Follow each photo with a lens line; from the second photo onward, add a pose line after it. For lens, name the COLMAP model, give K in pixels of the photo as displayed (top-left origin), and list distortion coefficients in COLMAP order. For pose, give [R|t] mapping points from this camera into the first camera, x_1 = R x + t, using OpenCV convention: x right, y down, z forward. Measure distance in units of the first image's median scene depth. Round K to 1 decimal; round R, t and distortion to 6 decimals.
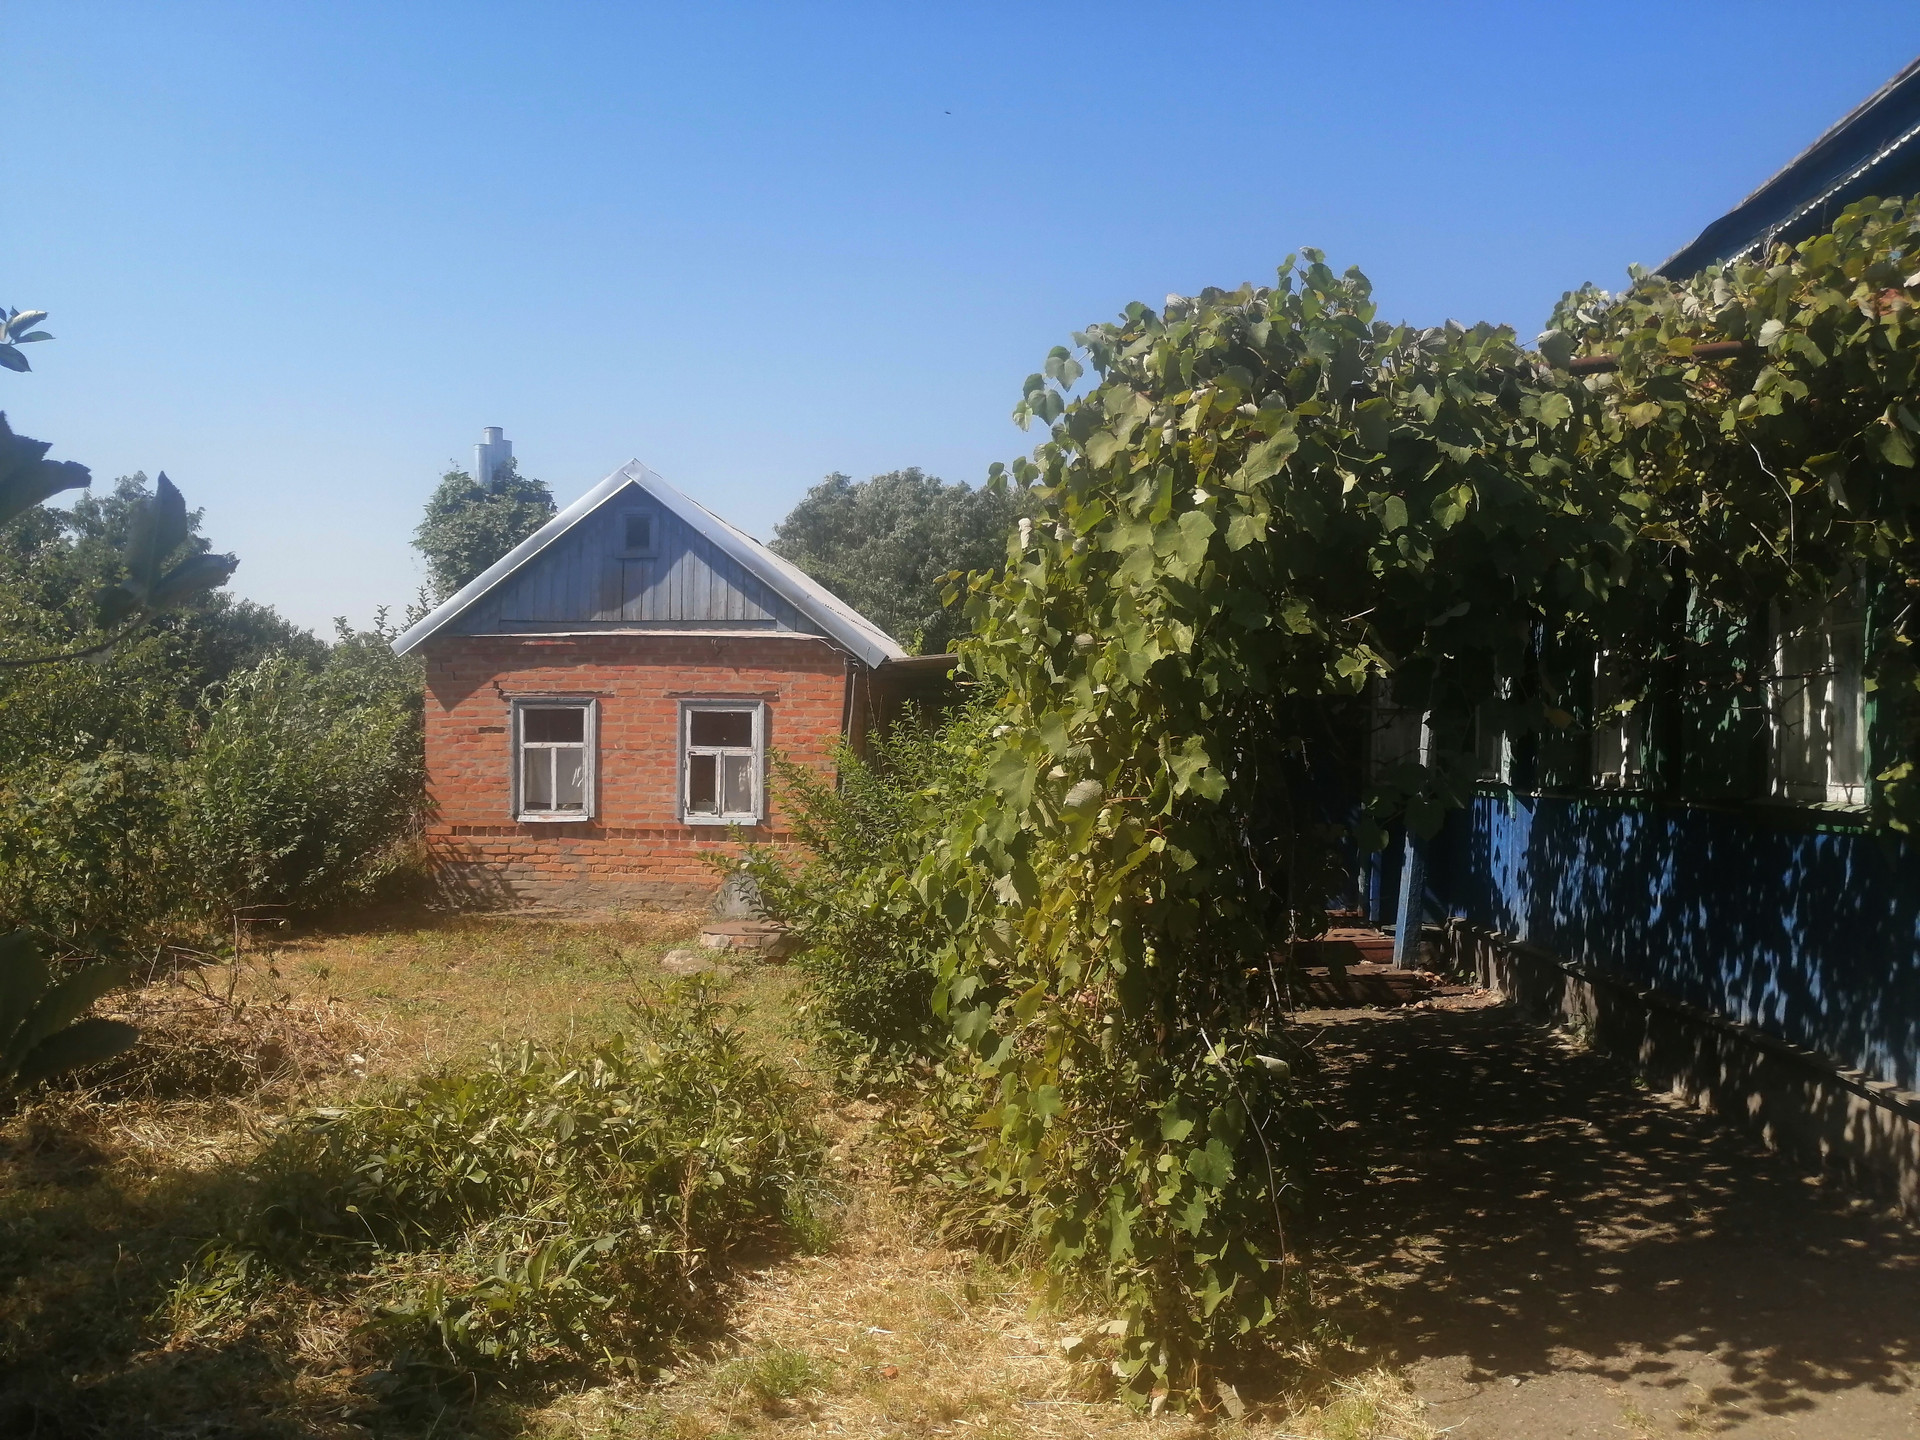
lens RADIAL K [[1581.2, 0, 956.4], [0, 1581.2, 768.7], [0, 0, 1]] dist [-0.003590, -0.005598]
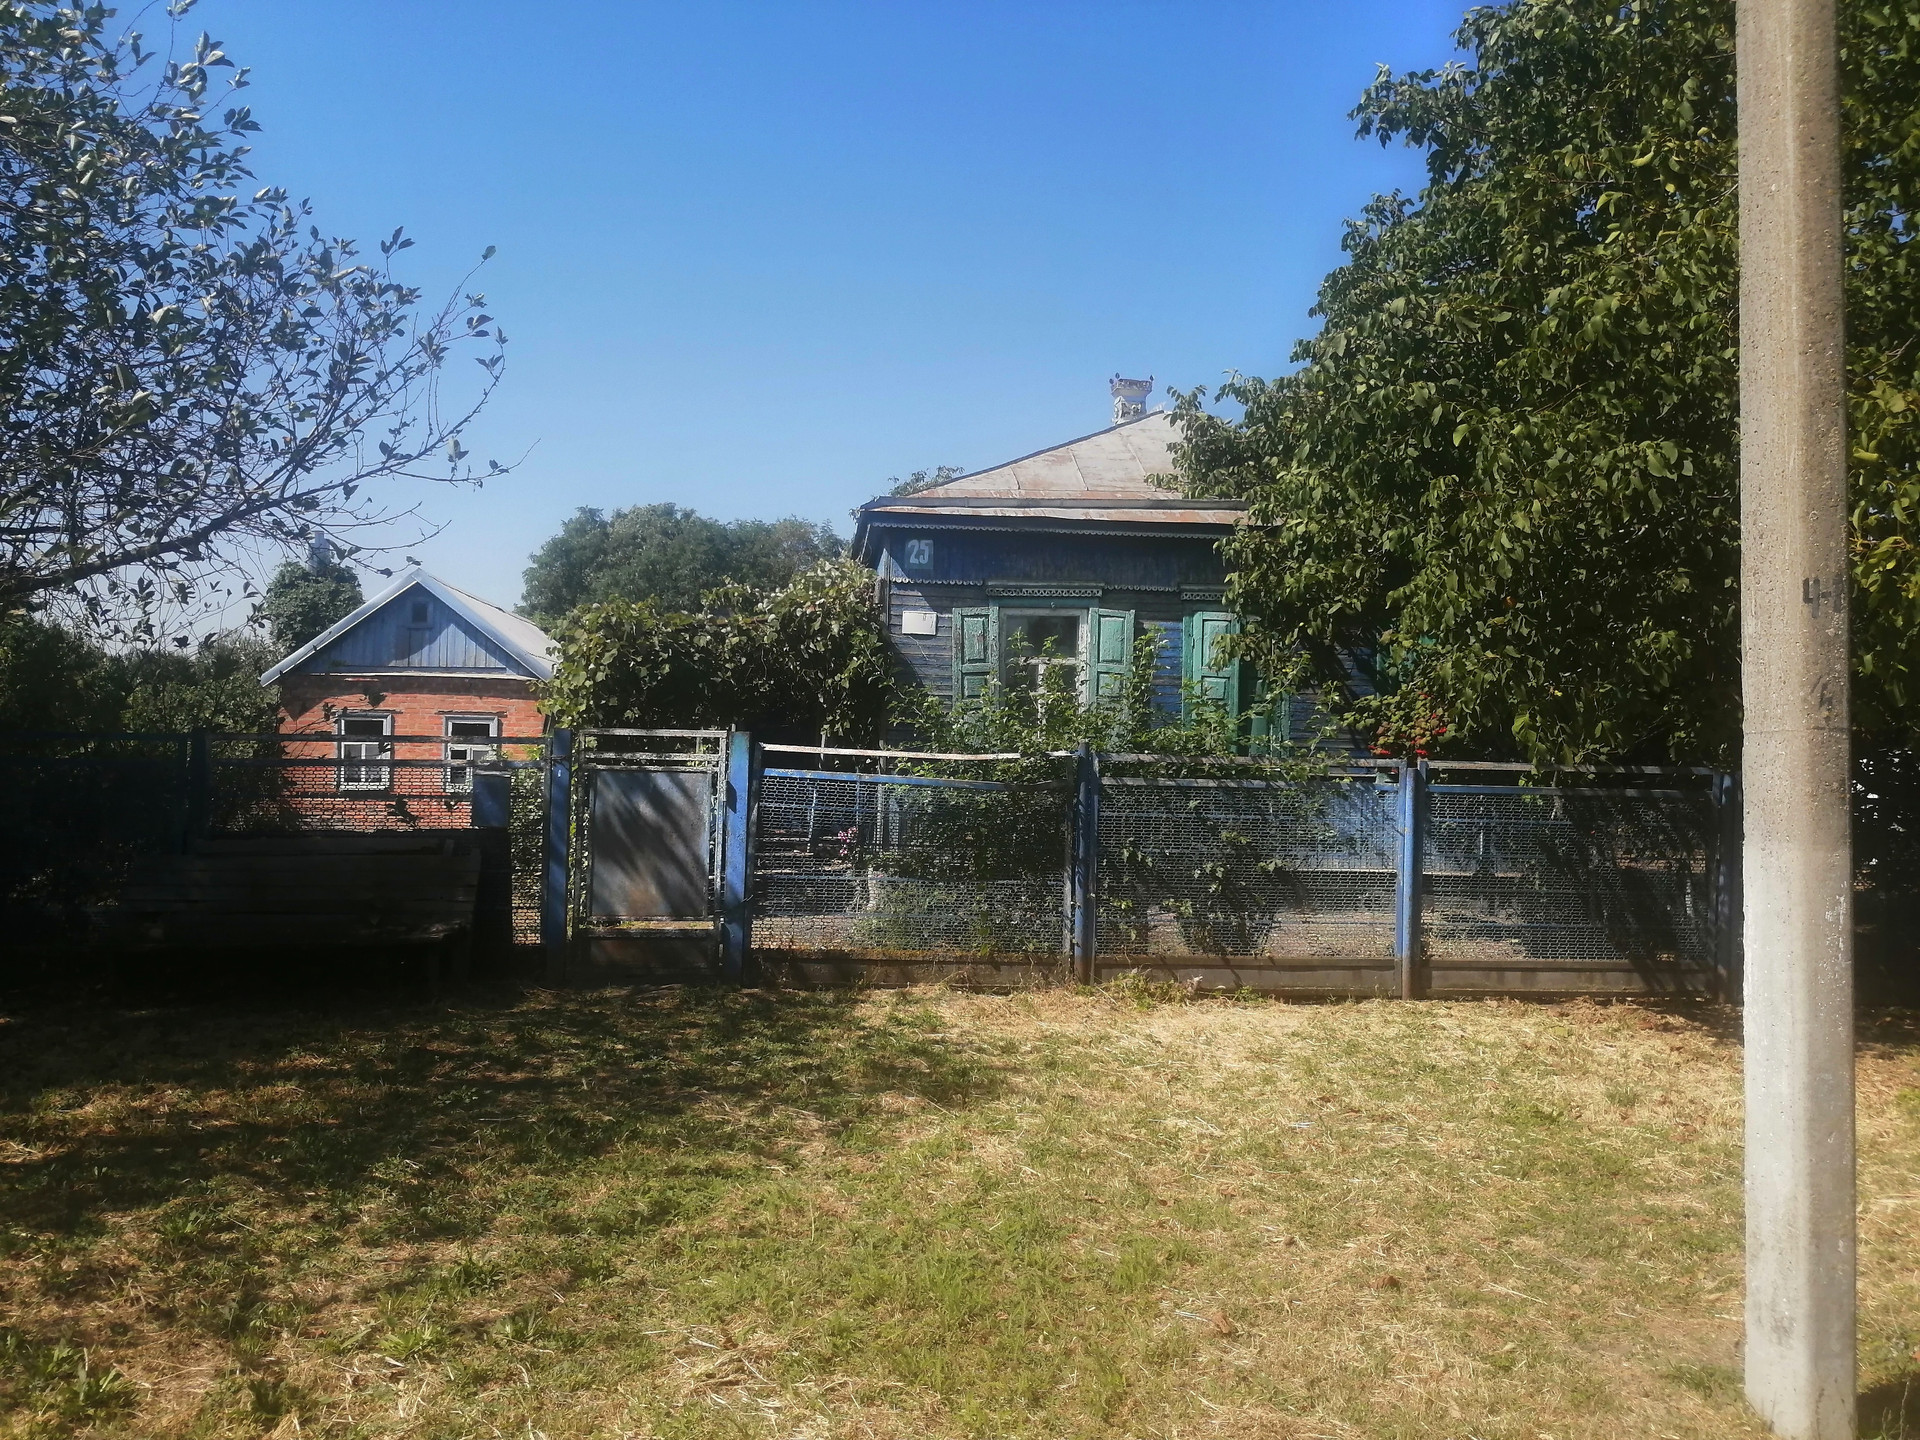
lens RADIAL K [[1581.2, 0, 956.4], [0, 1581.2, 768.7], [0, 0, 1]] dist [-0.003590, -0.005598]
pose [[0.989346, 0.010575, 0.145197, 0.110015], [-0.008714, 0.999872, -0.013443, 0.028409], [-0.145320, 0.012034, 0.989311, -0.682655]]
